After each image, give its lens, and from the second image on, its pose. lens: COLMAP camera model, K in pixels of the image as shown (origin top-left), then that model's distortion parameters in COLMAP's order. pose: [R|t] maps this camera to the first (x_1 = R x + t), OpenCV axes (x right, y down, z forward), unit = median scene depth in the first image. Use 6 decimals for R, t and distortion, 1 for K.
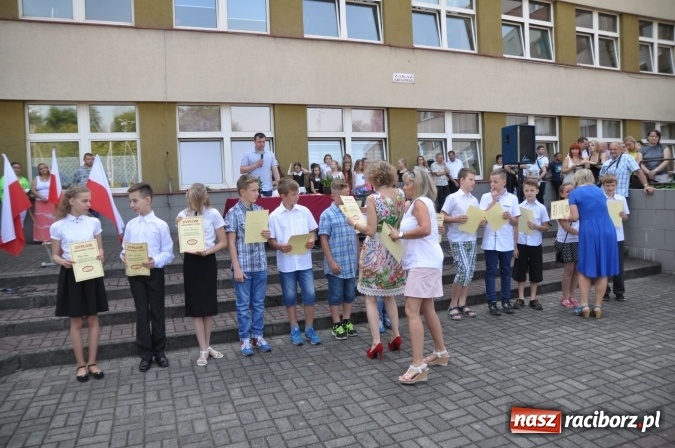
lens RADIAL K [[485.5, 0, 339.1], [0, 485.5, 223.3], [0, 0, 1]] dist [-0.144279, 0.088567]
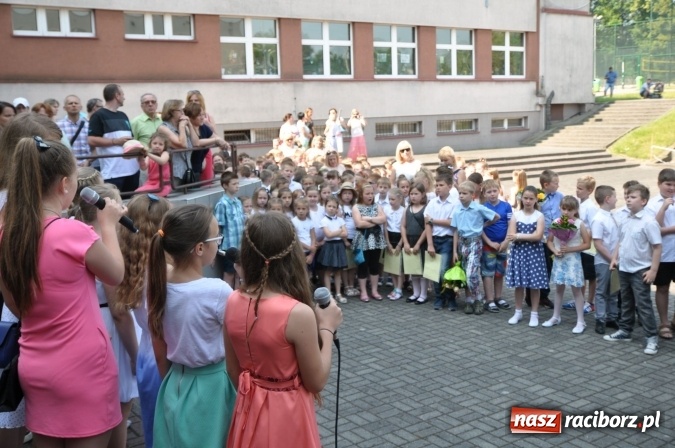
lens RADIAL K [[729.4, 0, 330.6], [0, 729.4, 222.7], [0, 0, 1]] dist [-0.007396, 0.000000]
pose [[-0.227091, -0.099503, 0.968777, -0.216693], [0.107741, 0.986093, 0.126537, -0.105723], [-0.967895, 0.133113, -0.213212, 0.666570]]
